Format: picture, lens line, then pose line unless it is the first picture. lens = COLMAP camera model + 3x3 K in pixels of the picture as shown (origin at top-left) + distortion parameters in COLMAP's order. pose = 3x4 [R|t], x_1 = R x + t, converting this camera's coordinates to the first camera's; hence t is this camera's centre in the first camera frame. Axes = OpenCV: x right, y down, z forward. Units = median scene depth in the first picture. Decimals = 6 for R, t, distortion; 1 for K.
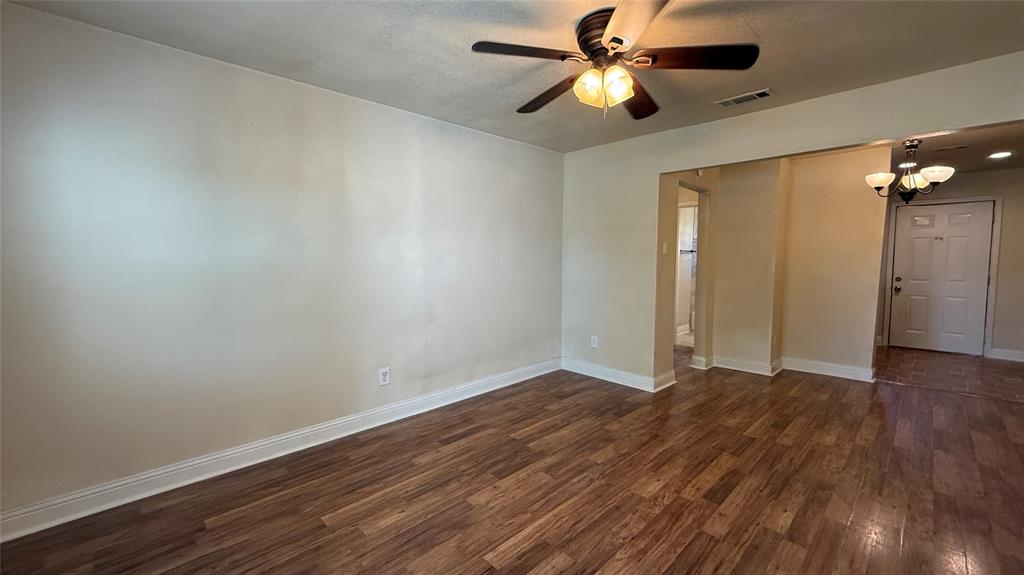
lens RADIAL K [[406.8, 0, 508.4], [0, 406.8, 286.5], [0, 0, 1]] dist [-0.001415, 0.000009]
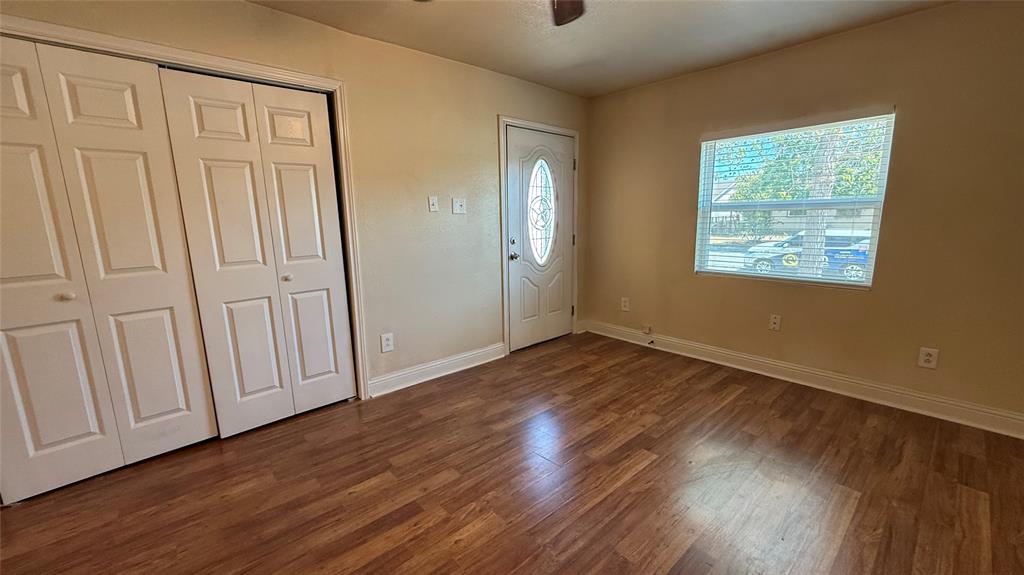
lens RADIAL K [[406.8, 0, 508.4], [0, 406.8, 286.5], [0, 0, 1]] dist [-0.001415, 0.000009]
pose [[-0.999157, 0.007219, 0.040410, 0.284083], [0.016878, 0.969604, 0.244098, -0.117171], [-0.037419, 0.244574, -0.968908, 1.748811]]
